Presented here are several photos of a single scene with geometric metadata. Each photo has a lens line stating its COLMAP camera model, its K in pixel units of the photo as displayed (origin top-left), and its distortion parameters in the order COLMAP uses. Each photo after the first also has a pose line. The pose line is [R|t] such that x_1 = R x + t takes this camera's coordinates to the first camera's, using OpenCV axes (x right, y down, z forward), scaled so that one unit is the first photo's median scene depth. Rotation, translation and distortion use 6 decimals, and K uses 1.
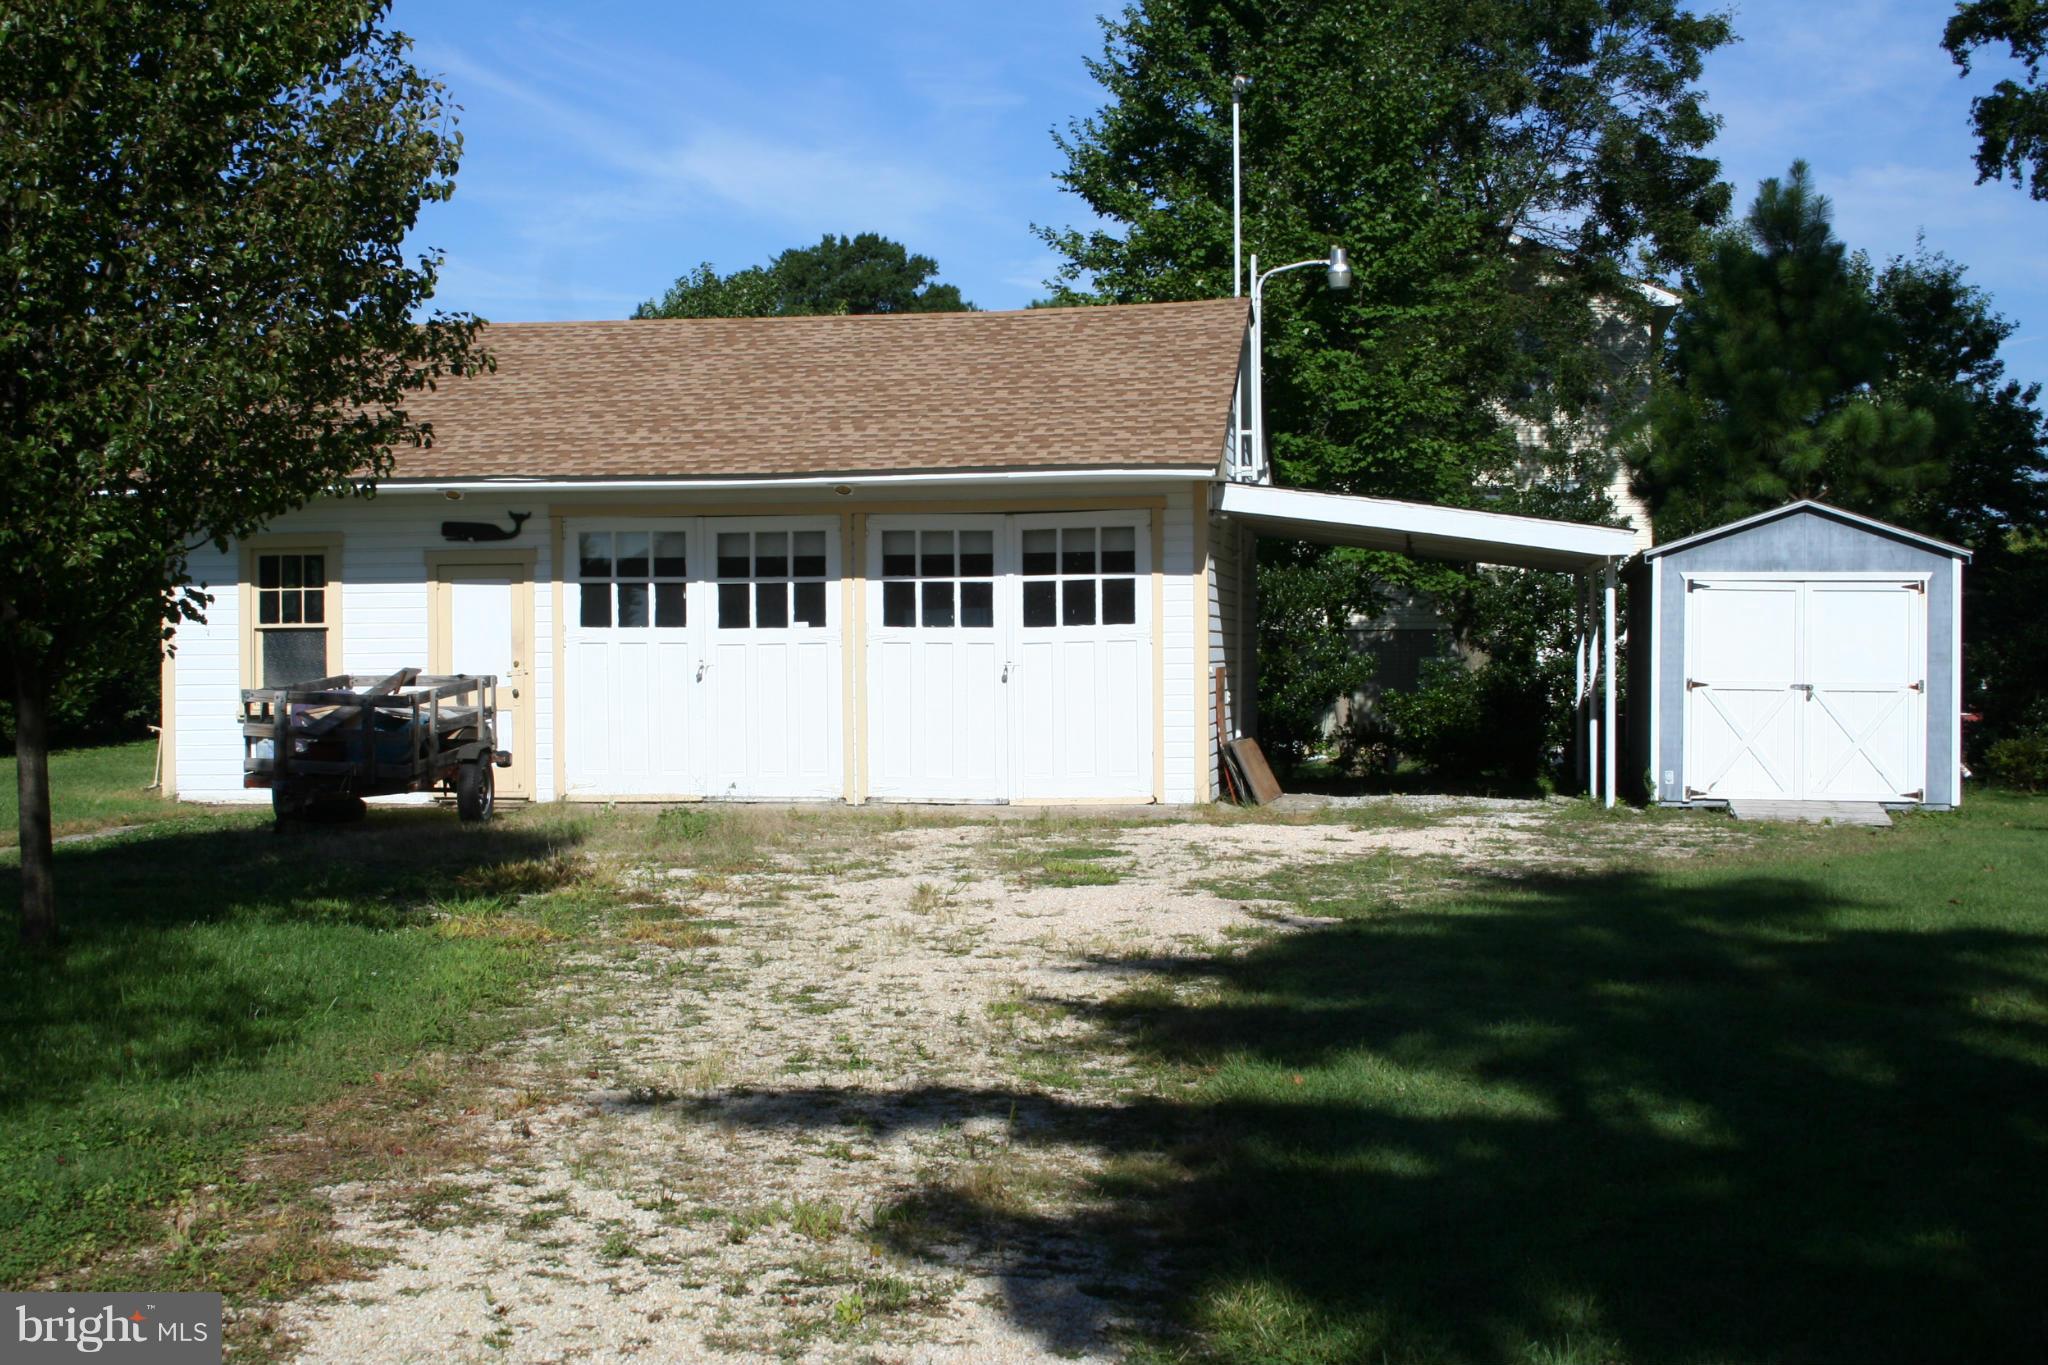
lens RADIAL K [[1714.3, 0, 1026.7], [0, 1714.3, 679.6], [0, 0, 1]] dist [-0.113885, 0.065077]
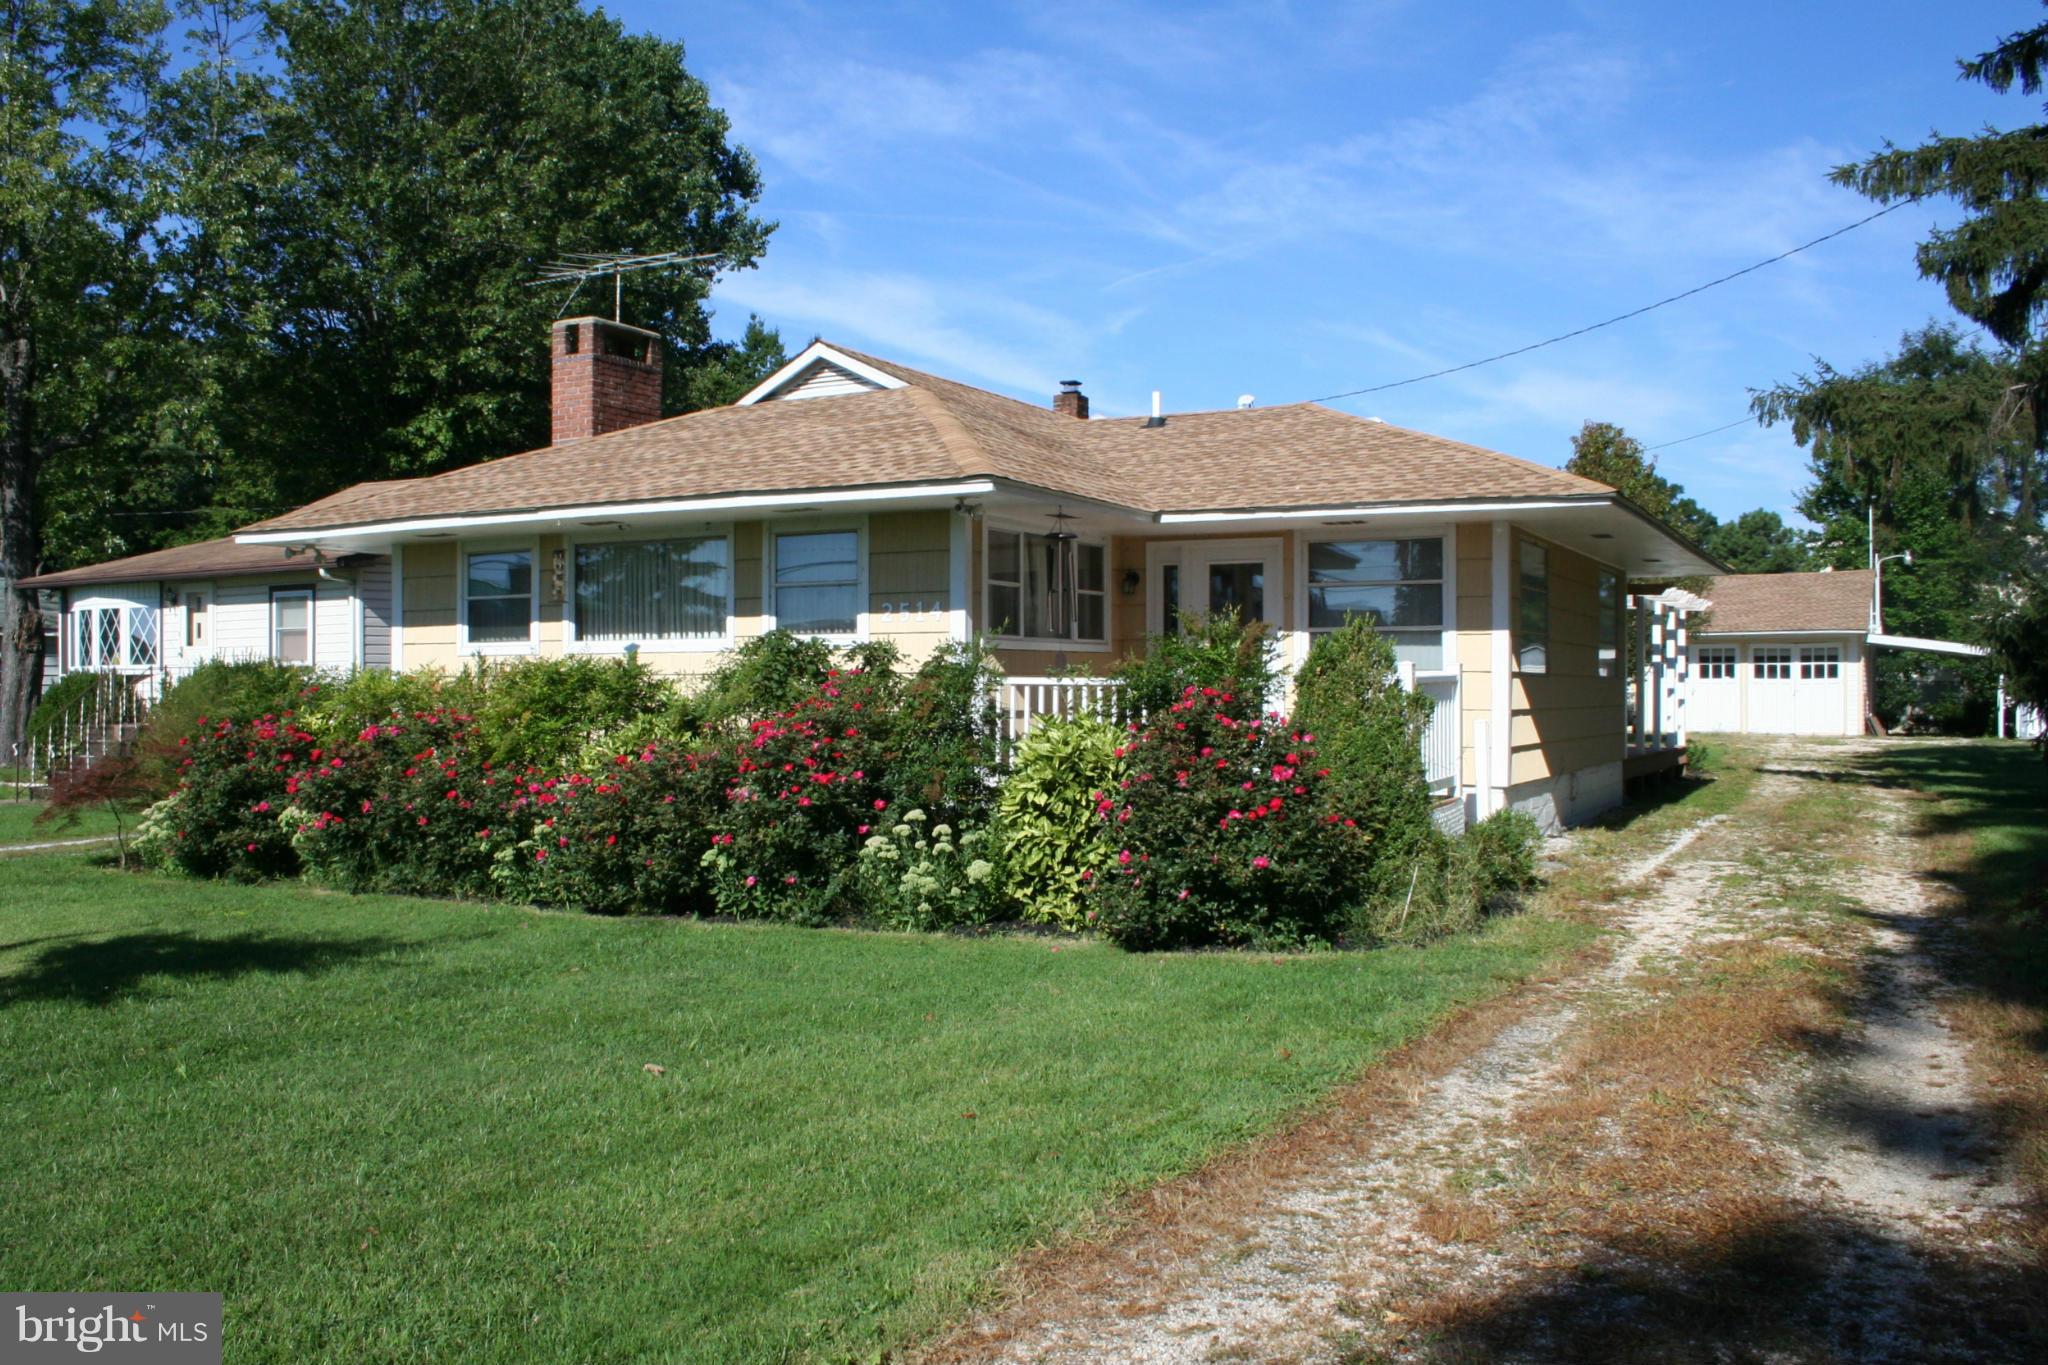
lens RADIAL K [[1714.3, 0, 1017.2], [0, 1714.3, 680.0], [0, 0, 1]] dist [-0.113885, 0.065077]
pose [[0.951790, 0.007704, -0.306653, -0.422104], [-0.016281, 0.999544, -0.025422, 0.072710], [0.306317, 0.029189, 0.951482, -2.350057]]
